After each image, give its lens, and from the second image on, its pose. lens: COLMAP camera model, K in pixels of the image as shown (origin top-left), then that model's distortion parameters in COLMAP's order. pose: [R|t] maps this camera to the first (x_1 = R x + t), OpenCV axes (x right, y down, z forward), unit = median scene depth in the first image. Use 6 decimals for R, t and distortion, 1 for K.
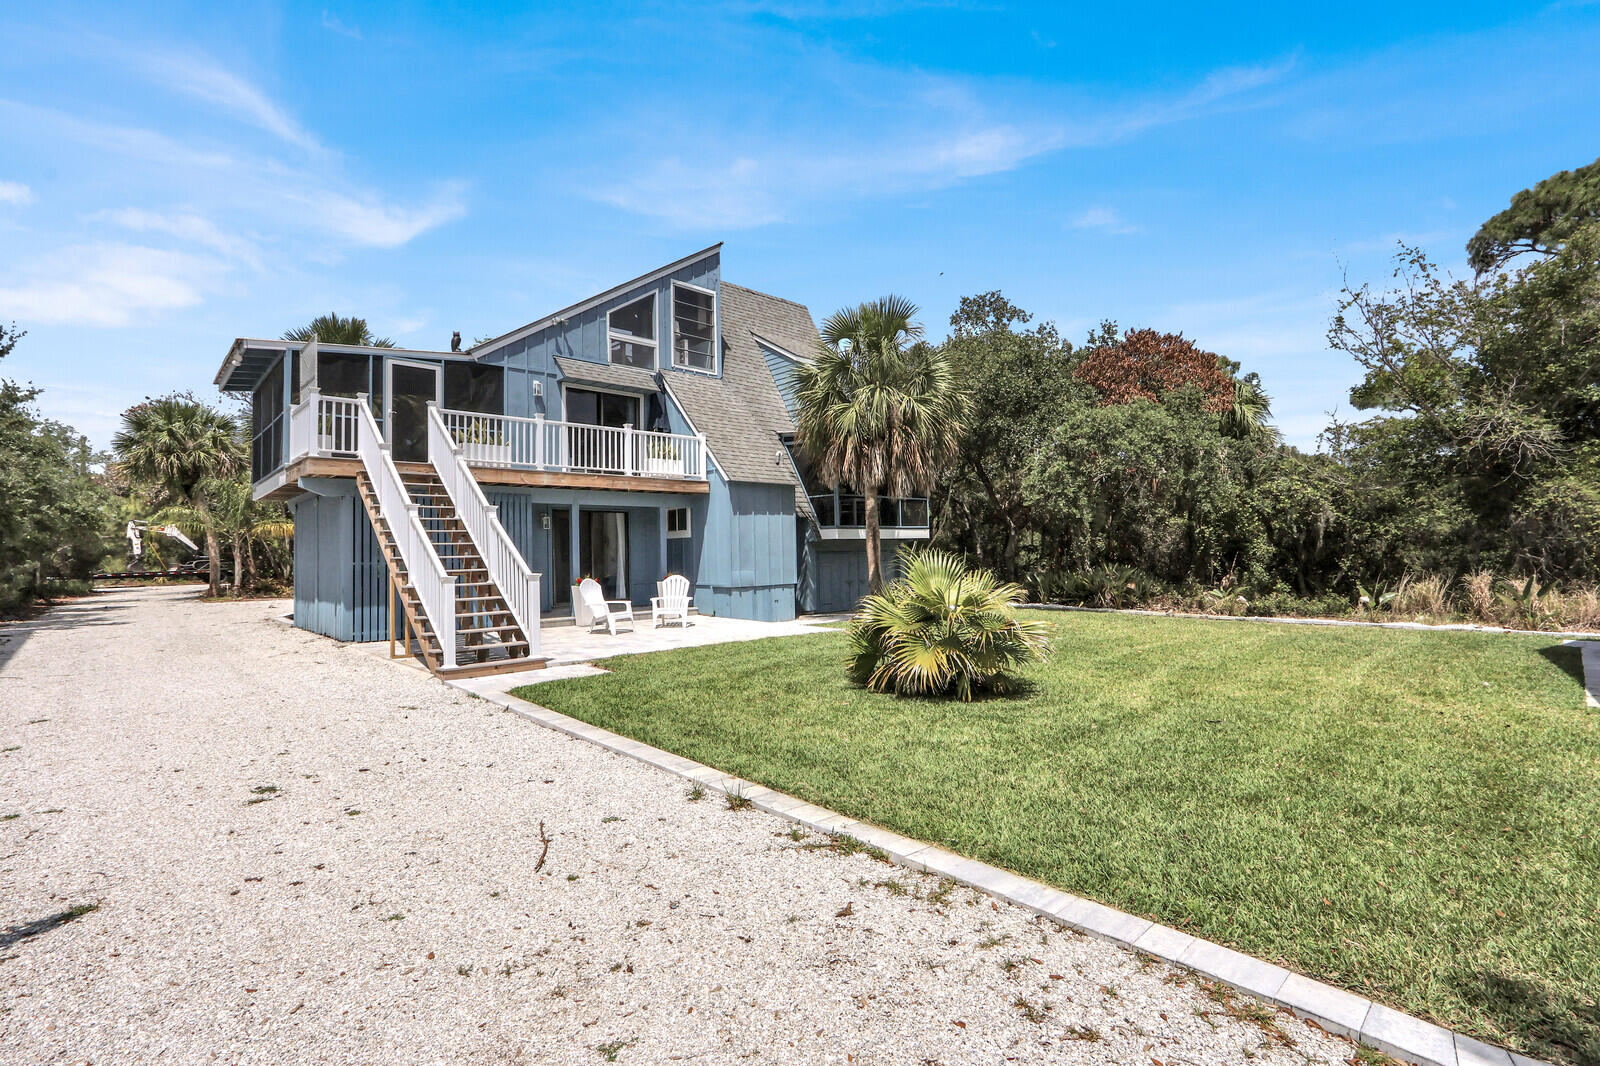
lens RADIAL K [[736.1, 0, 797.8], [0, 736.1, 528.4], [0, 0, 1]] dist [-0.016149, -0.000352]
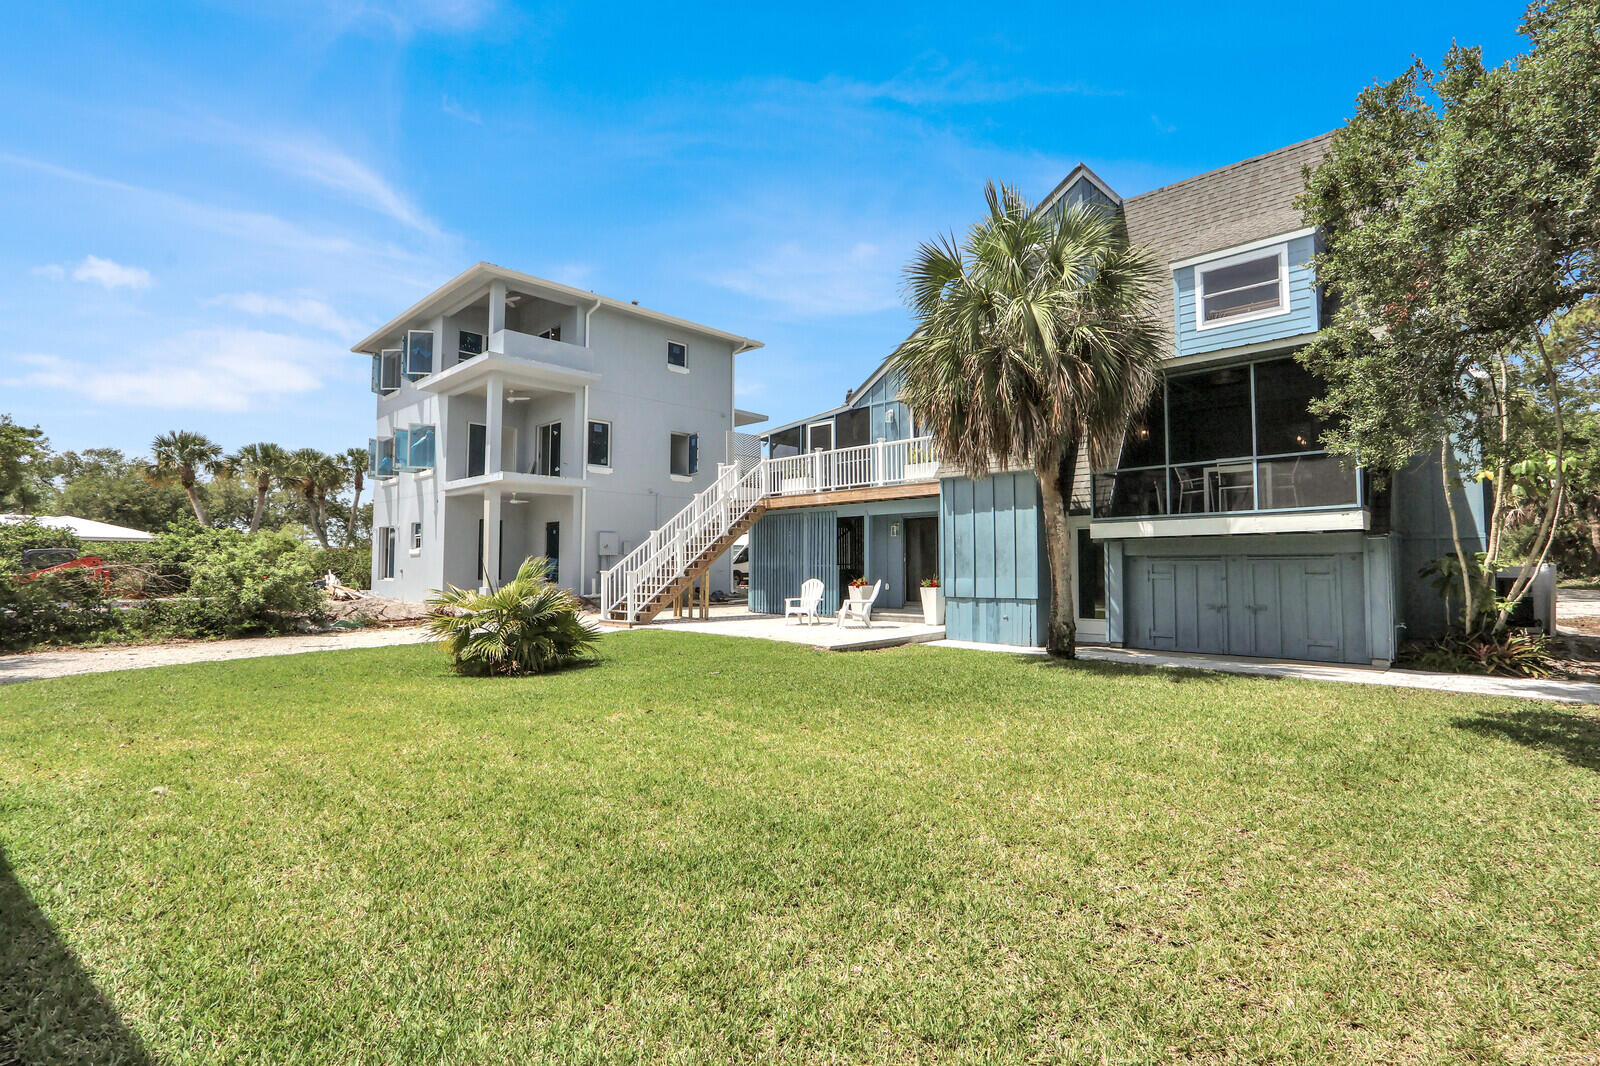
lens RADIAL K [[736.1, 0, 797.8], [0, 736.1, 528.4], [0, 0, 1]] dist [-0.016149, -0.000352]
pose [[0.070632, -0.031068, -0.997018, 0.838506], [0.042652, 0.998695, -0.028099, 0.015205], [0.996590, -0.040540, 0.071865, 0.802488]]
